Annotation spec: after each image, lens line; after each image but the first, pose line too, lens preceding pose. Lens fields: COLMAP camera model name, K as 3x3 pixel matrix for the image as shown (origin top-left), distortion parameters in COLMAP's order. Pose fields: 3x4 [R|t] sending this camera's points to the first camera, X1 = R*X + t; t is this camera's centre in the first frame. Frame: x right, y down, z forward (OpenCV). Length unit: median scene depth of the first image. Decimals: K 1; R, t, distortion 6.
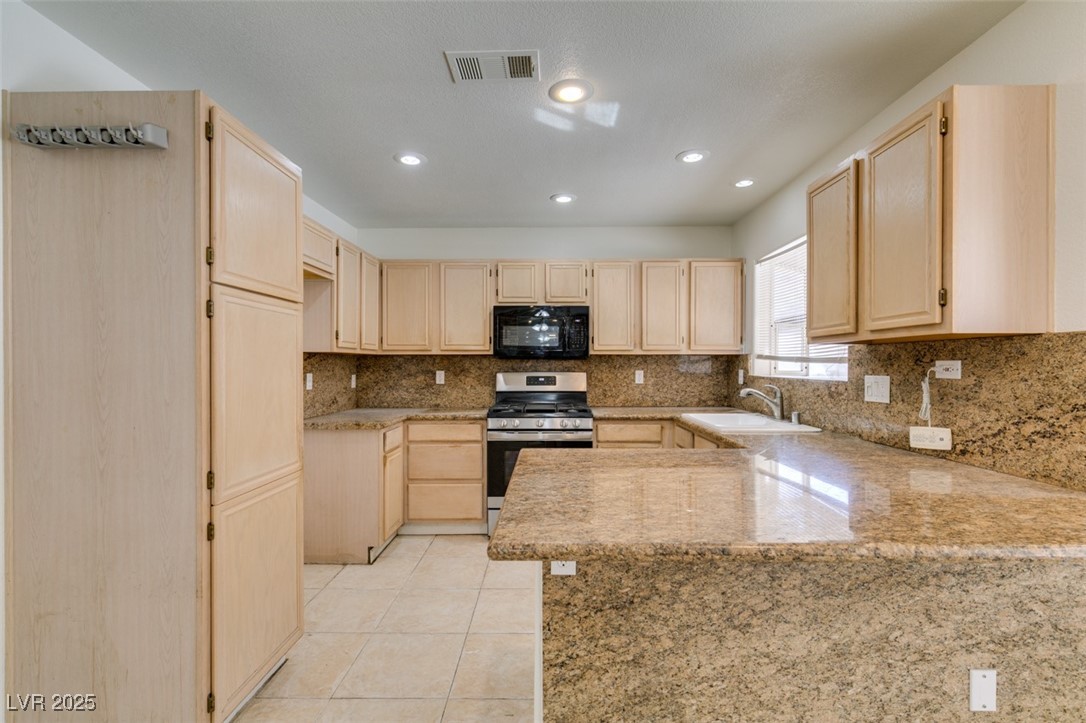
lens RADIAL K [[483.3, 0, 541.4], [0, 483.3, 364.8], [0, 0, 1]] dist [0.008617, -0.000939]
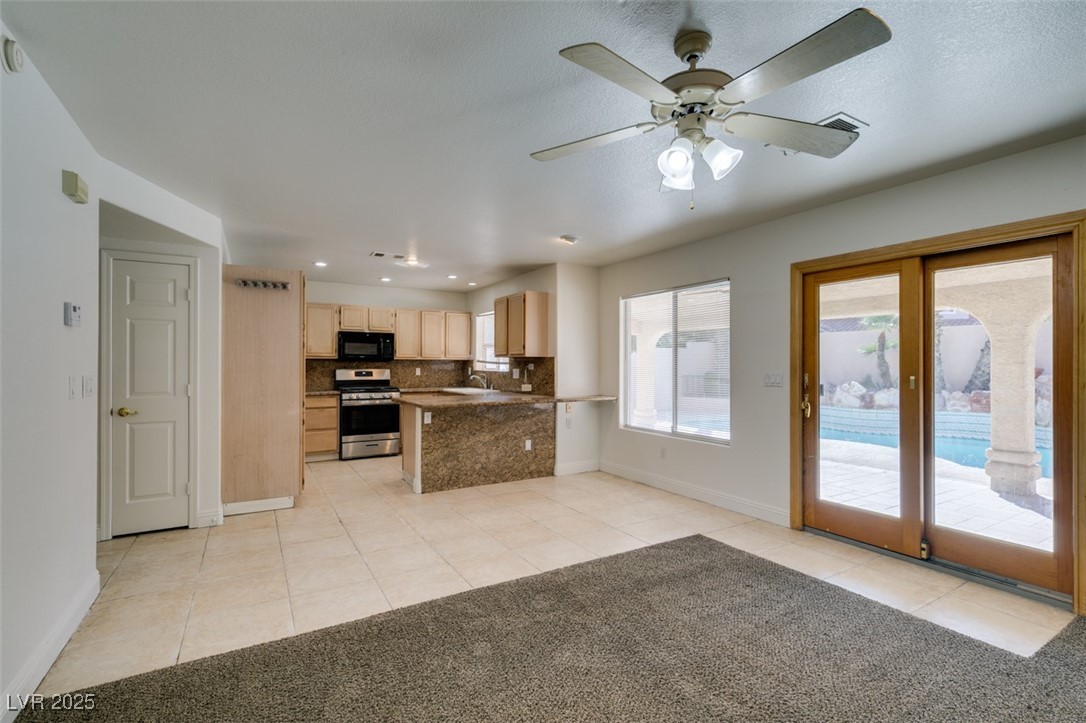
lens RADIAL K [[483.3, 0, 542.7], [0, 483.3, 362.7], [0, 0, 1]] dist [0.008617, -0.000939]
pose [[0.849460, 0.005022, 0.527629, -0.427528], [-0.002259, 0.999980, -0.005881, 0.001355], [-0.527648, 0.003804, 0.849454, -0.949507]]
